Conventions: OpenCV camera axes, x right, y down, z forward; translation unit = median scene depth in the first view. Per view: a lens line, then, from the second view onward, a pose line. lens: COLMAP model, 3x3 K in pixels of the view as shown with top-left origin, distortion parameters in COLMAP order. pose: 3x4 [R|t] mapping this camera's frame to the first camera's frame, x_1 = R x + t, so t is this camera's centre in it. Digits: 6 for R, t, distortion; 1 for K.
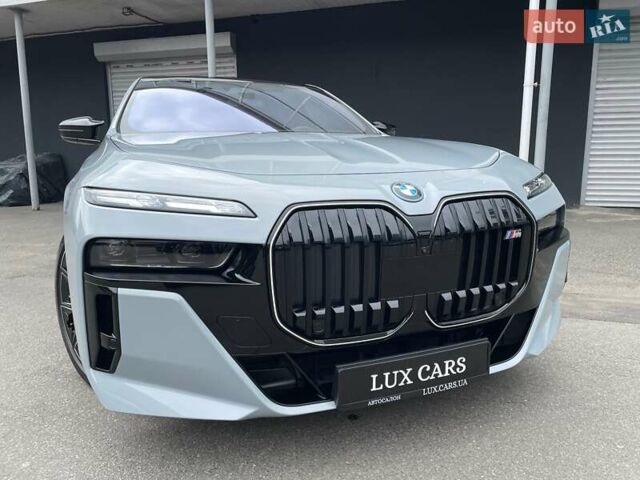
lens RADIAL K [[486.8, 0, 325.3], [0, 486.8, 243.2], [0, 0, 1]] dist [0.088205, -0.099109]
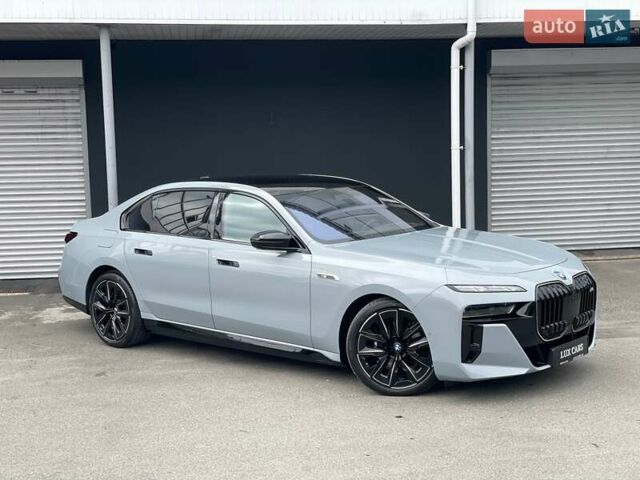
lens RADIAL K [[968.4, 0, 336.5], [0, 968.4, 239.8], [0, 0, 1]] dist [0.119370, 0.000189]
pose [[0.891236, -0.063240, 0.449109, -2.857821], [0.099402, 0.993392, -0.057376, -0.110521], [-0.442513, 0.095778, 0.891633, -2.715562]]
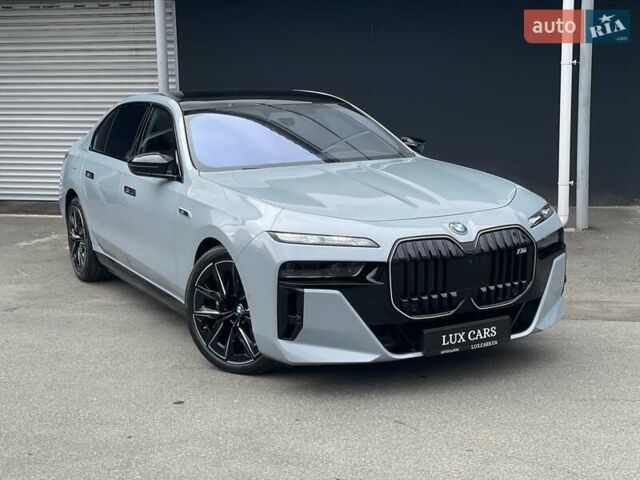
lens RADIAL K [[968.4, 0, 336.5], [0, 968.4, 239.8], [0, 0, 1]] dist [0.119370, 0.000189]
pose [[0.994017, -0.030812, 0.104792, -0.583122], [0.032840, 0.999304, -0.017675, -0.018898], [-0.104175, 0.021011, 0.994337, -2.211159]]
